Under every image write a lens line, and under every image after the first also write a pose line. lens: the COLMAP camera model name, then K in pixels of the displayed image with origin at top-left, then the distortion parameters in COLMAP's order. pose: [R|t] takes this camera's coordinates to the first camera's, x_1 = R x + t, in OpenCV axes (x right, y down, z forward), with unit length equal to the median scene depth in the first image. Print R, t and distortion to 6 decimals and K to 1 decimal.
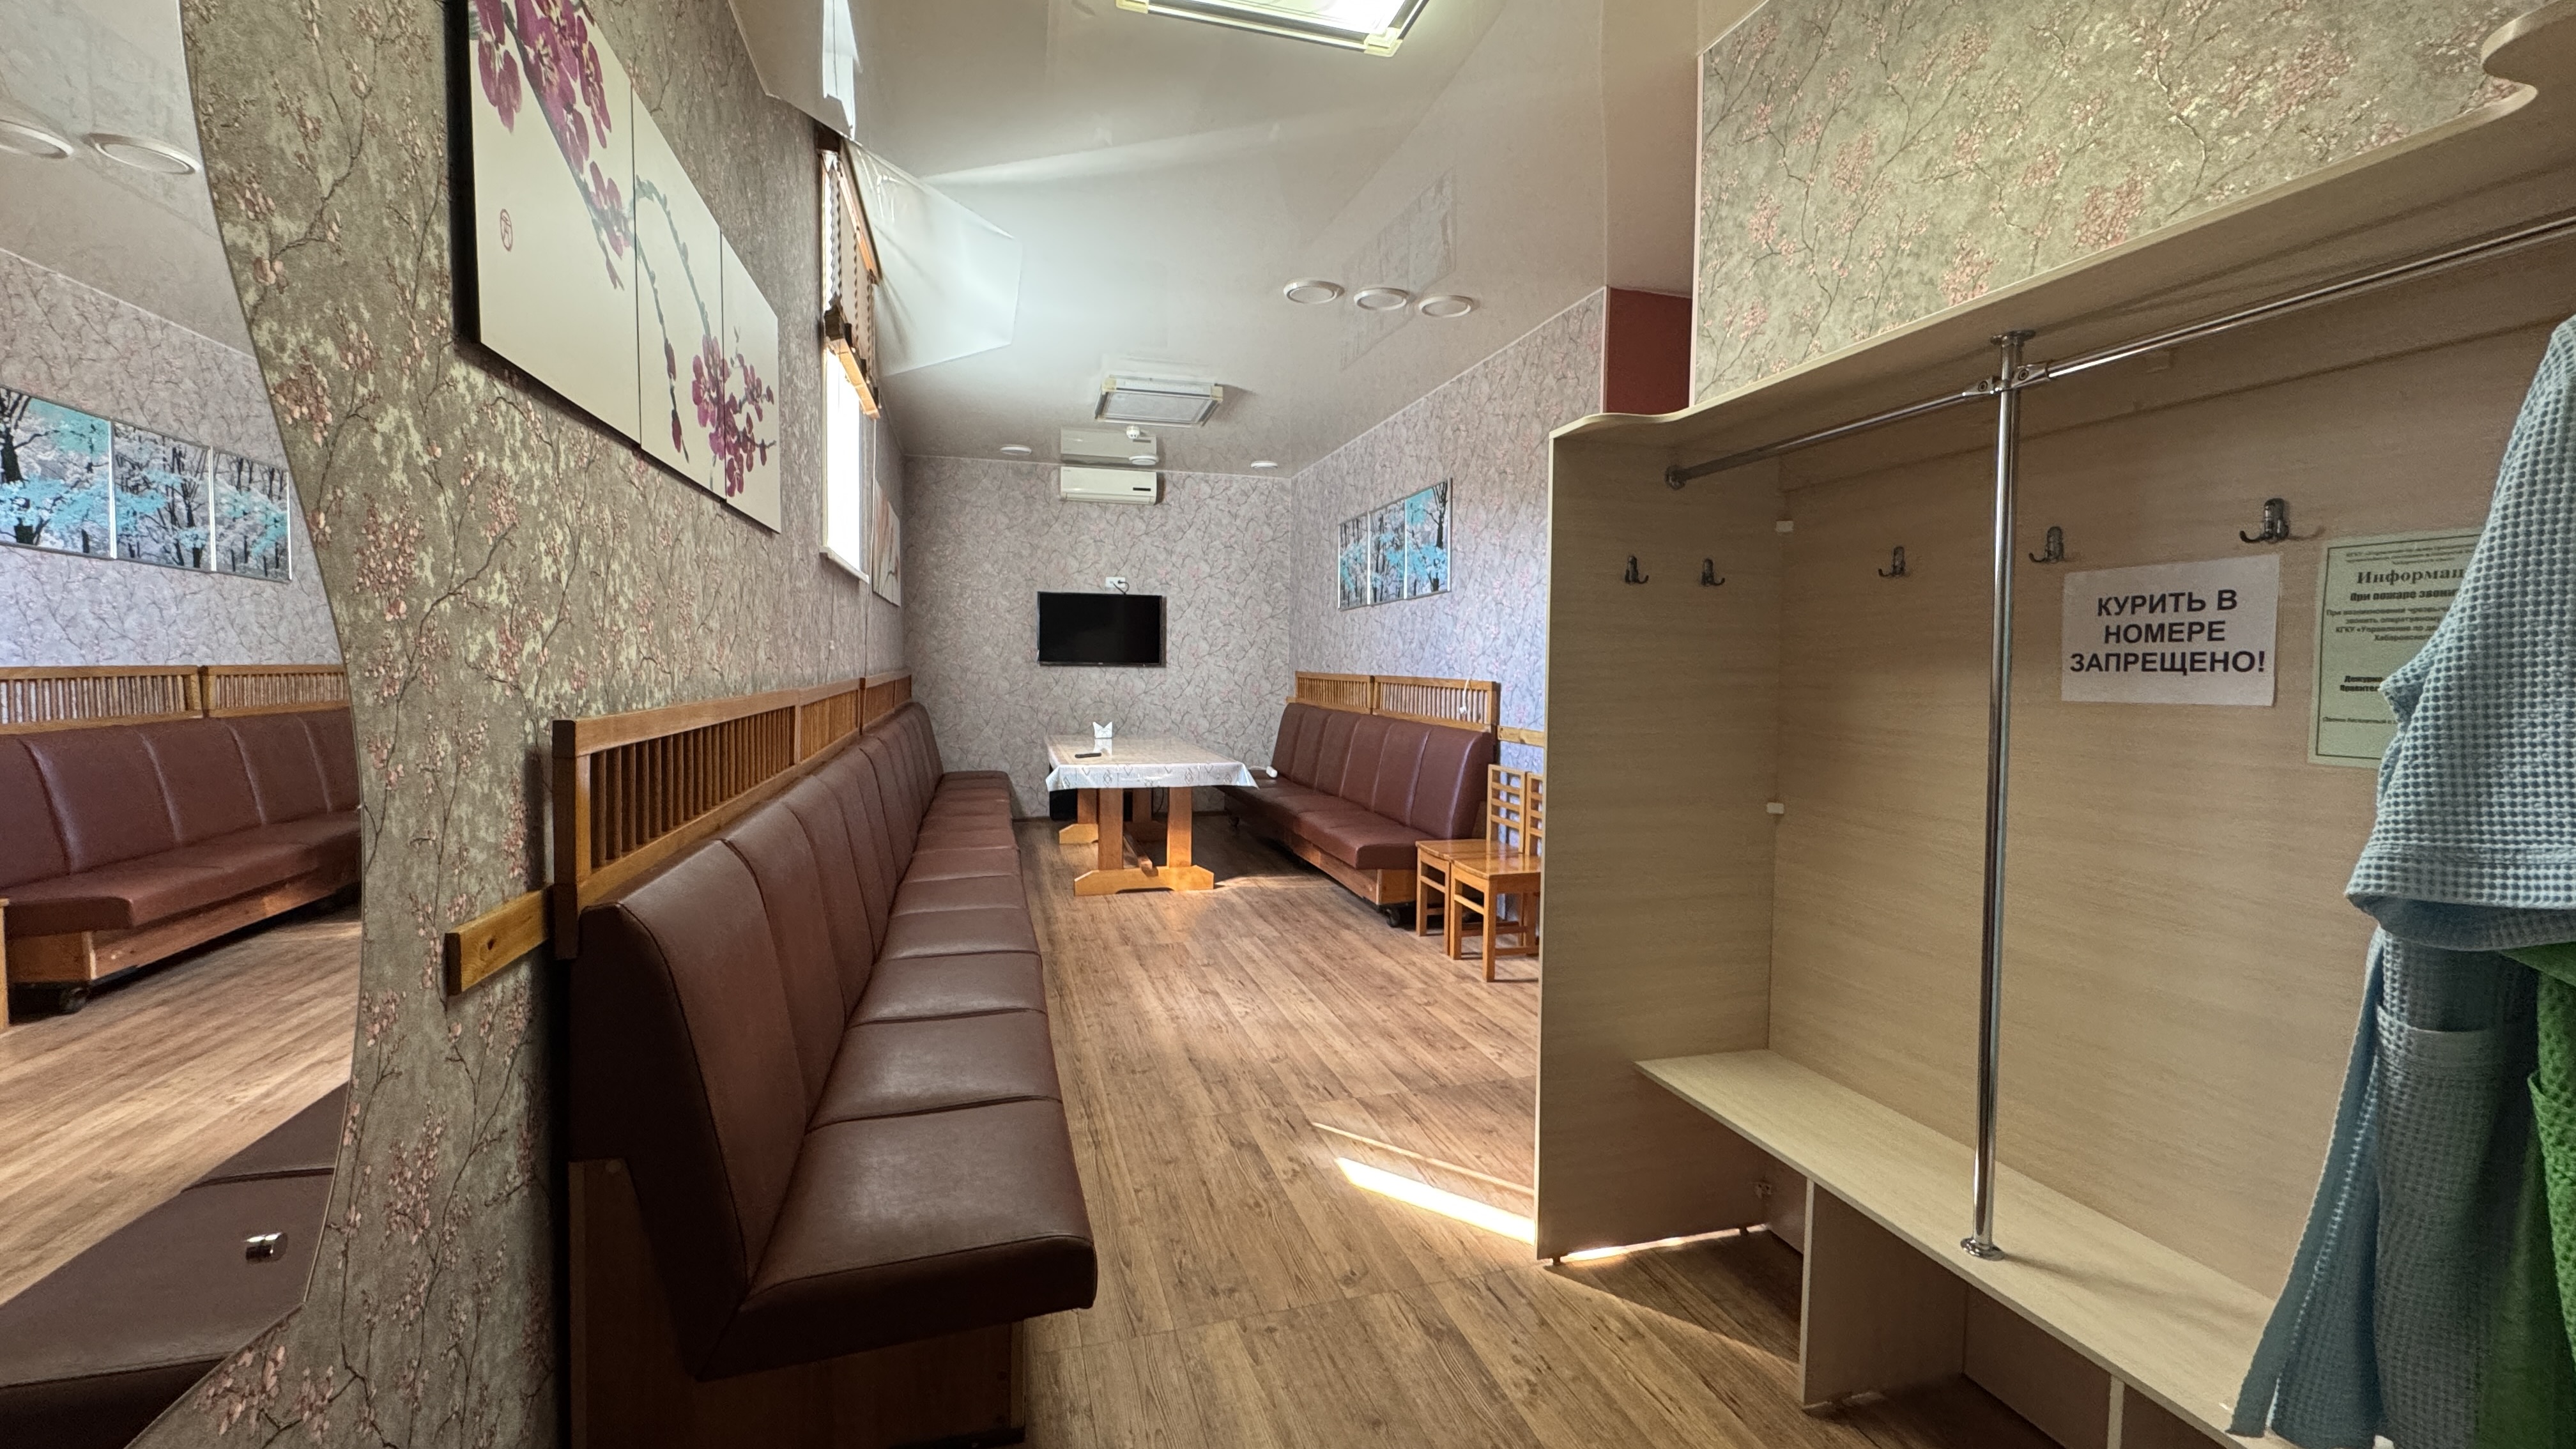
lens RADIAL K [[1026.7, 0, 1284.9], [0, 1026.7, 721.2], [0, 0, 1]] dist [-0.002556, 0.000348]
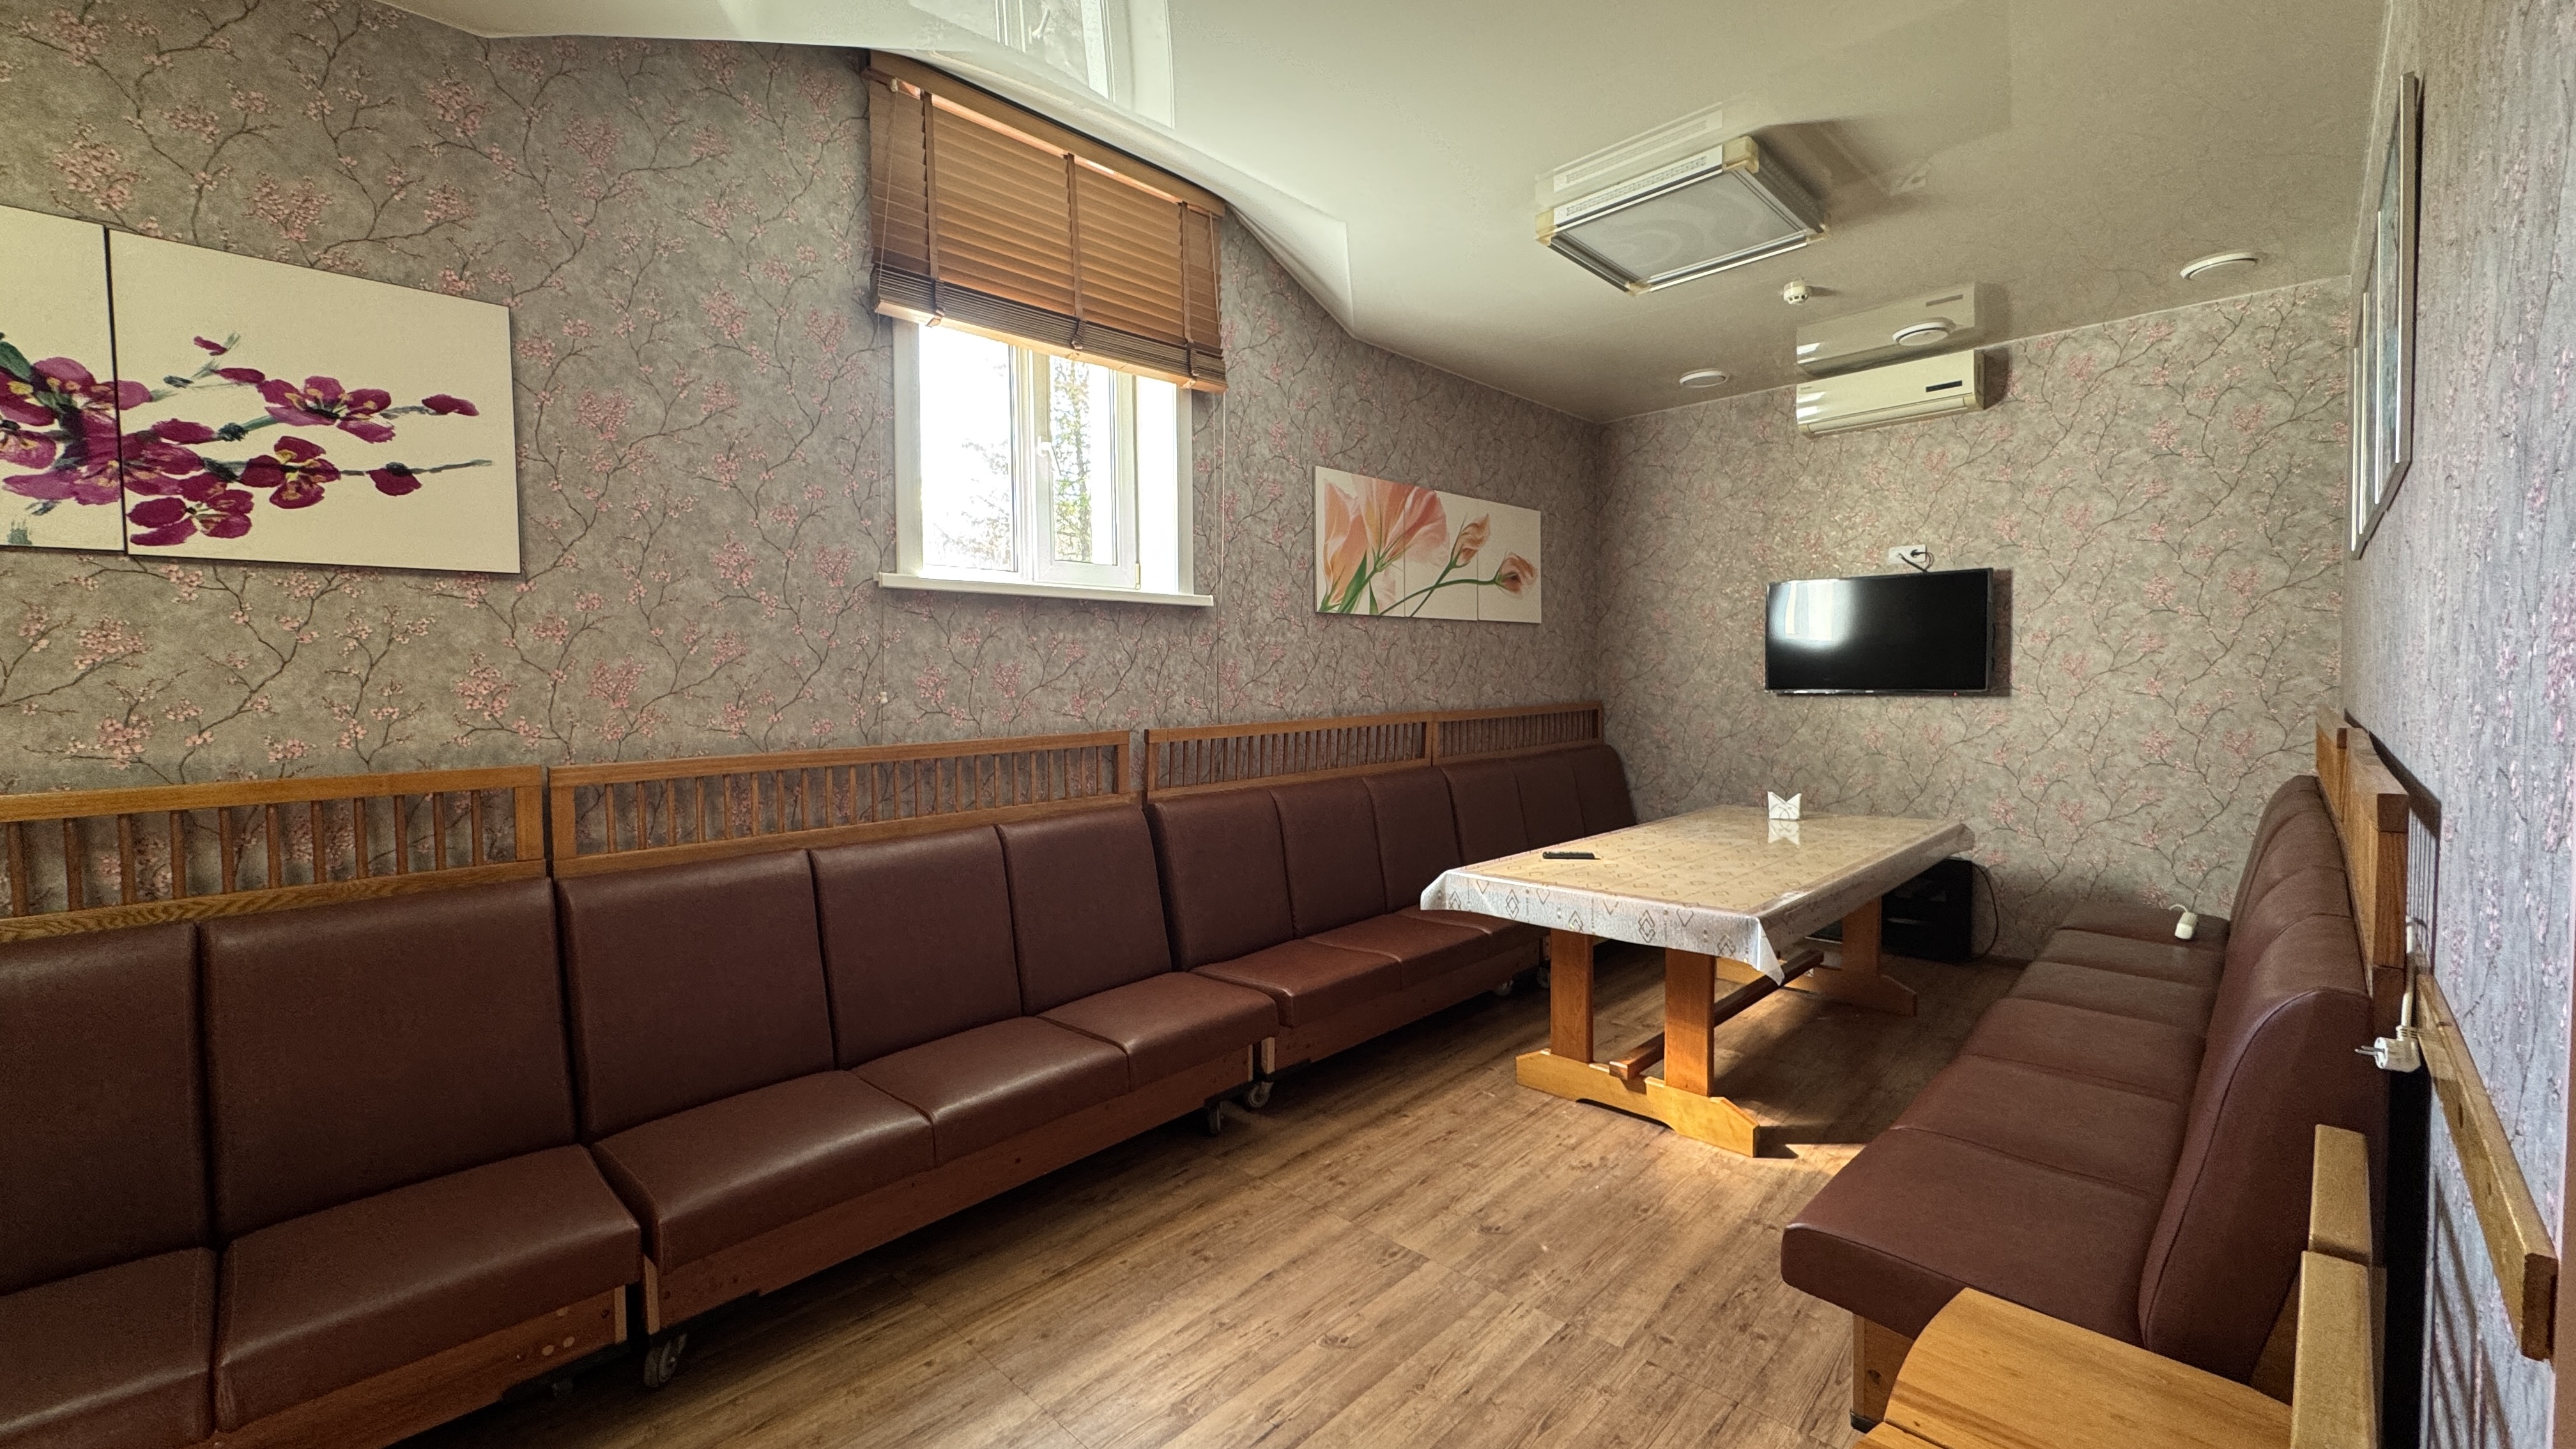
lens RADIAL K [[1026.7, 0, 1284.9], [0, 1026.7, 721.2], [0, 0, 1]] dist [-0.002556, 0.000348]
pose [[0.493944, 0.018197, -0.869303, 0.177814], [-0.031724, 0.999492, 0.002896, -0.029419], [0.868915, 0.026147, 0.494271, 0.400894]]
